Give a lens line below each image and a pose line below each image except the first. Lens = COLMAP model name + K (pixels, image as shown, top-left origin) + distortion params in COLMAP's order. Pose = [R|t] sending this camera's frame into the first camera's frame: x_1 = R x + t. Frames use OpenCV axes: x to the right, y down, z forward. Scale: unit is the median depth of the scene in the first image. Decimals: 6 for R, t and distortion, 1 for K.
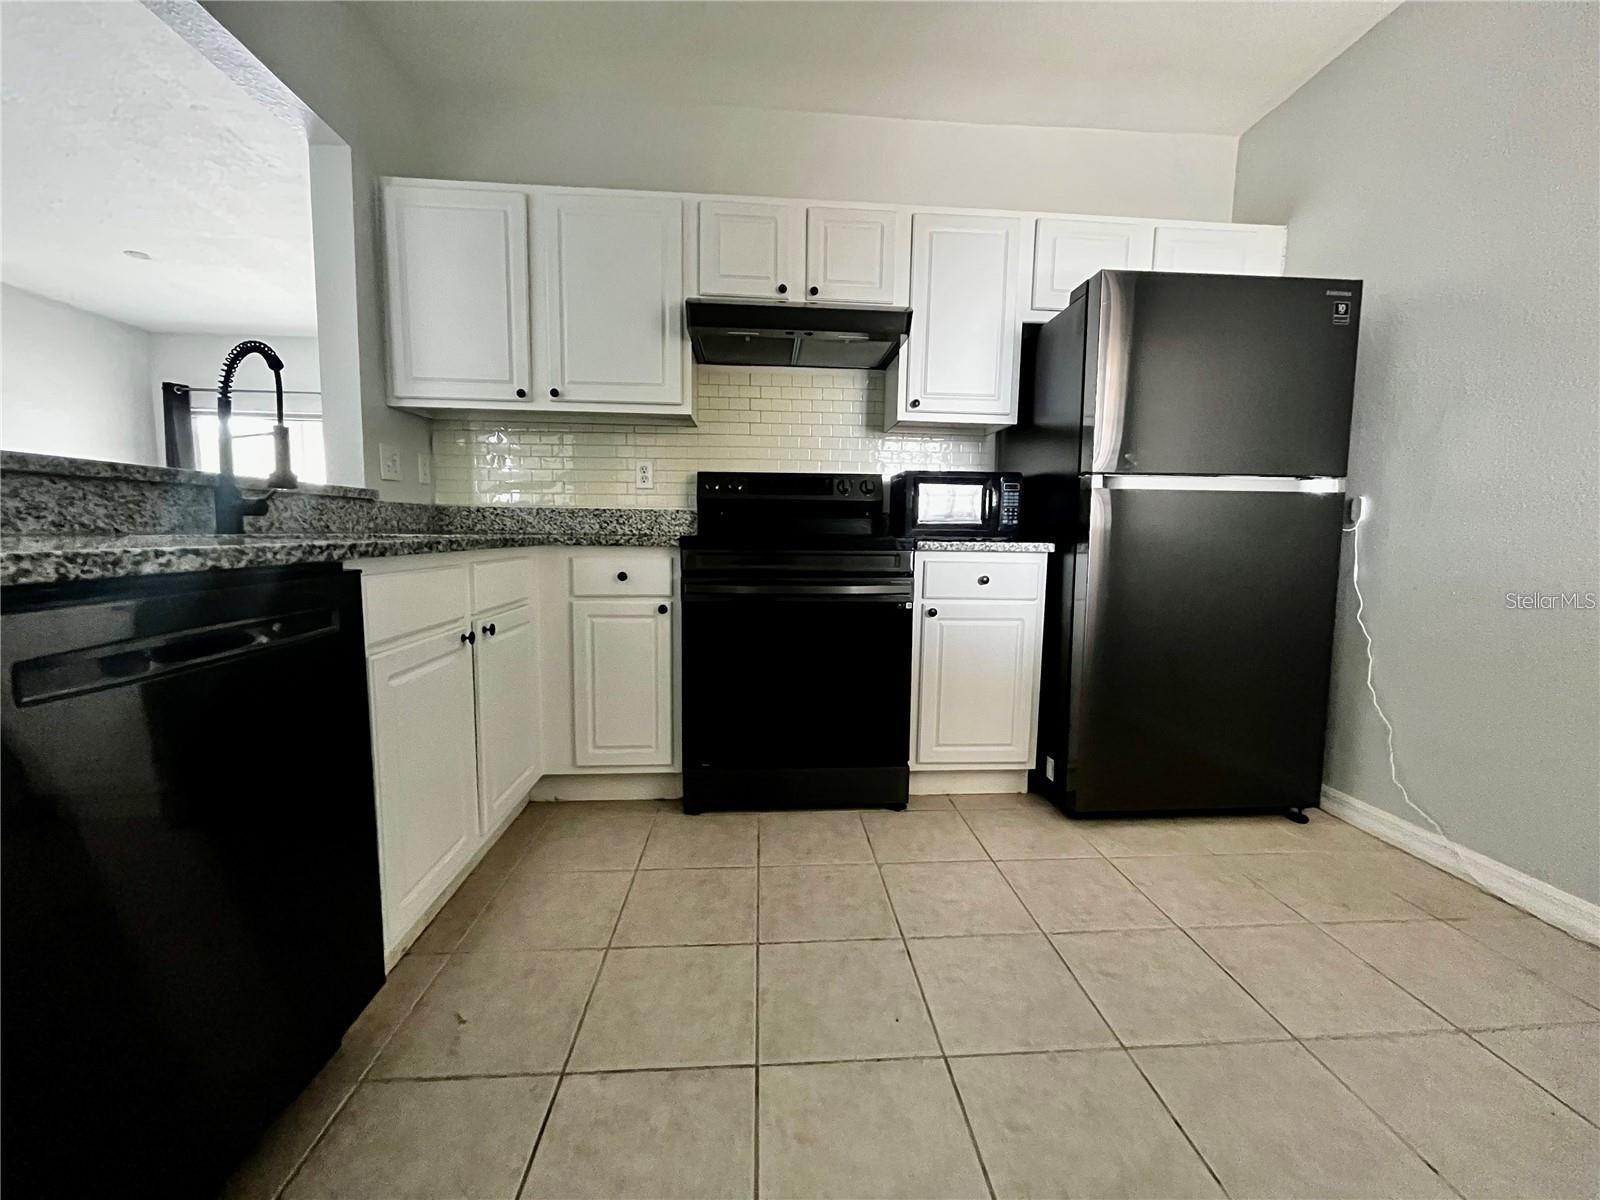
lens RADIAL K [[645.2, 0, 804.4], [0, 645.2, 601.7], [0, 0, 1]] dist [-0.003104, 0.000682]
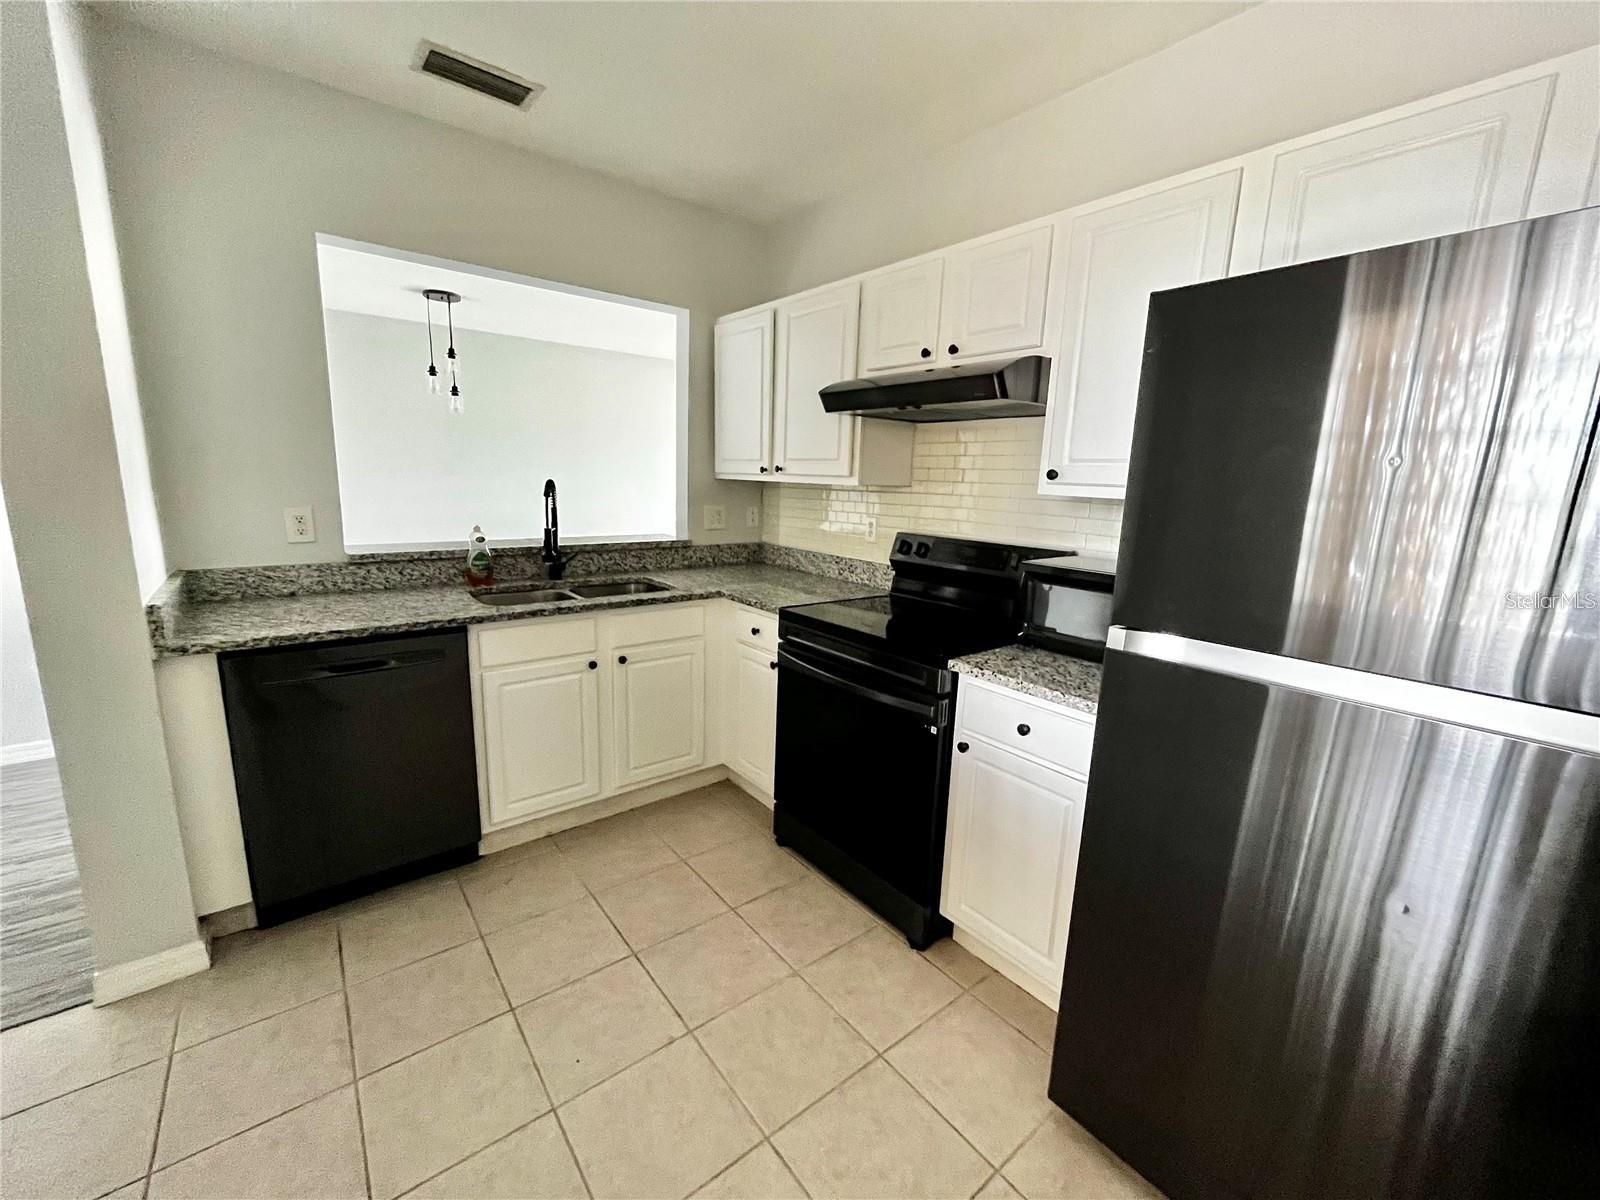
lens RADIAL K [[645.2, 0, 802.9], [0, 645.2, 598.9], [0, 0, 1]] dist [-0.003104, 0.000682]
pose [[0.568059, 0.158405, -0.807599, 0.696552], [-0.112935, 0.987022, 0.114160, -0.233400], [0.815202, 0.026356, 0.578577, 0.348115]]
